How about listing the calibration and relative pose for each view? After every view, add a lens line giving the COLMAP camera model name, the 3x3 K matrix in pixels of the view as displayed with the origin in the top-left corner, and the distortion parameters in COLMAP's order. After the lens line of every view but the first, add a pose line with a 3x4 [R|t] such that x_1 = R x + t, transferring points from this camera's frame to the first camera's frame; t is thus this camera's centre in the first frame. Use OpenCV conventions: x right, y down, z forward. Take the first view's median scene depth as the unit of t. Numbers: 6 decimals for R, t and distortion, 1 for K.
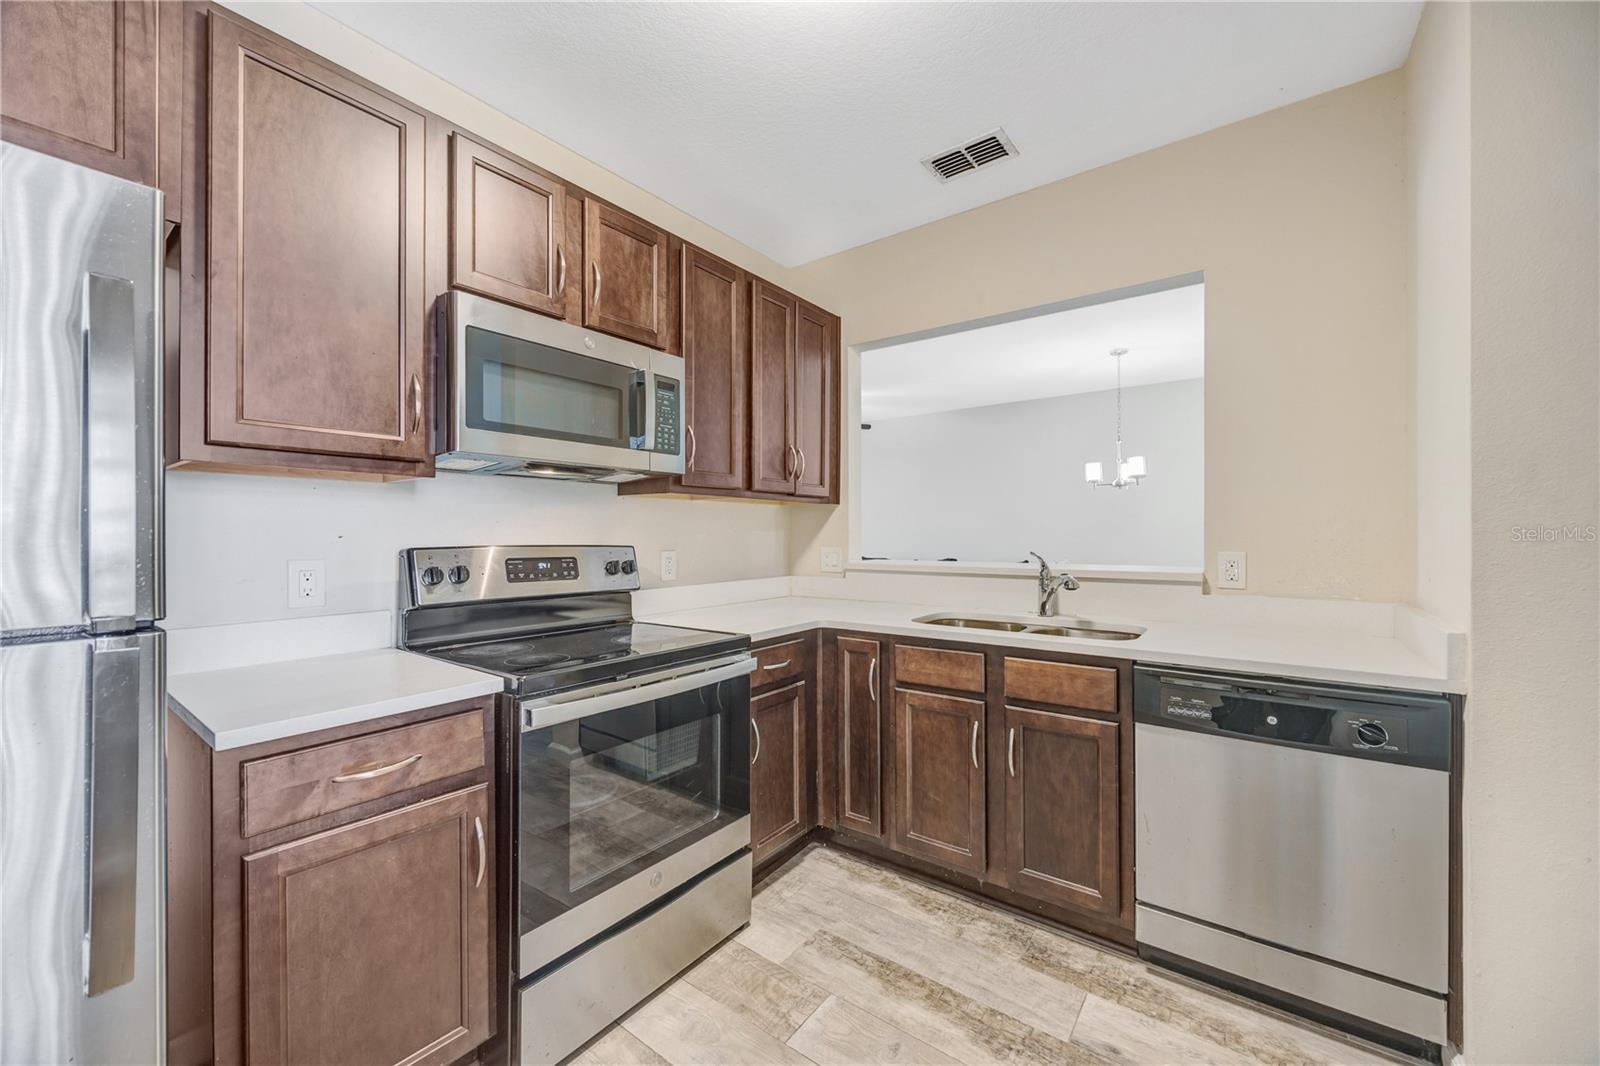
lens RADIAL K [[618.0, 0, 800.1], [0, 618.0, 532.2], [0, 0, 1]] dist [-0.002380, -0.000152]
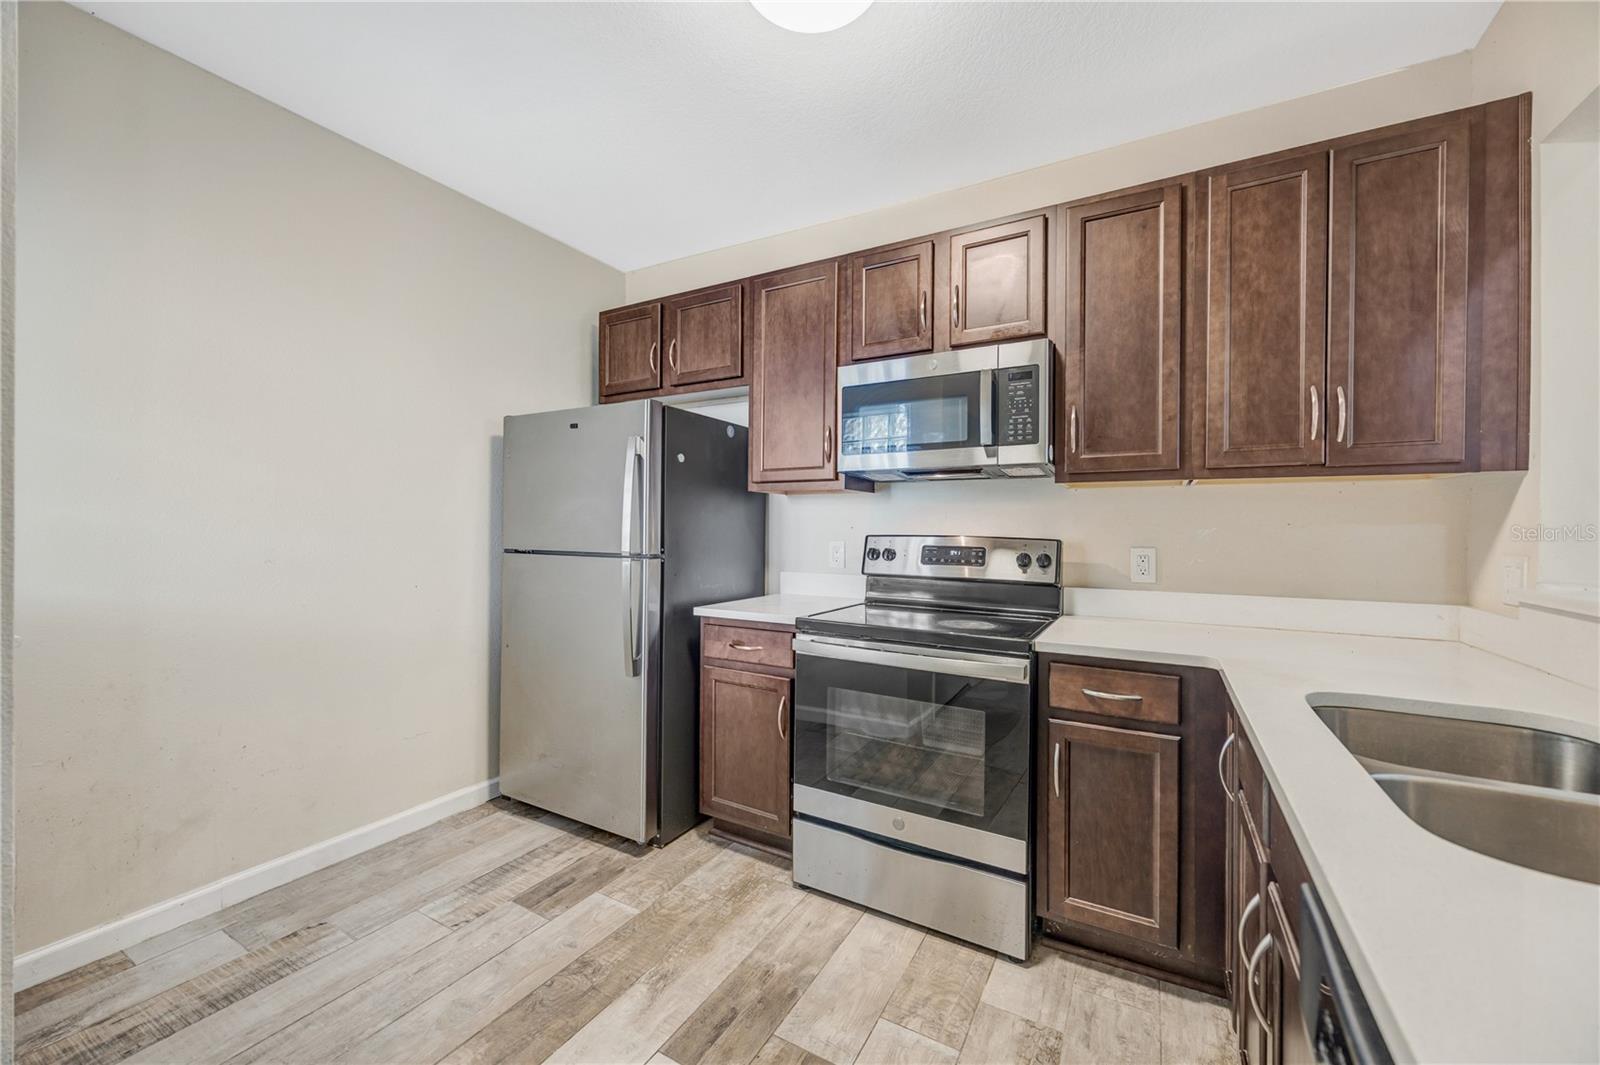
lens RADIAL K [[618.0, 0, 795.2], [0, 618.0, 528.1], [0, 0, 1]] dist [-0.002380, -0.000152]
pose [[0.112185, 0.001645, -0.993686, 0.742242], [-0.004944, 0.999987, 0.001097, 0.005910], [0.993675, 0.004790, 0.112191, 0.555438]]
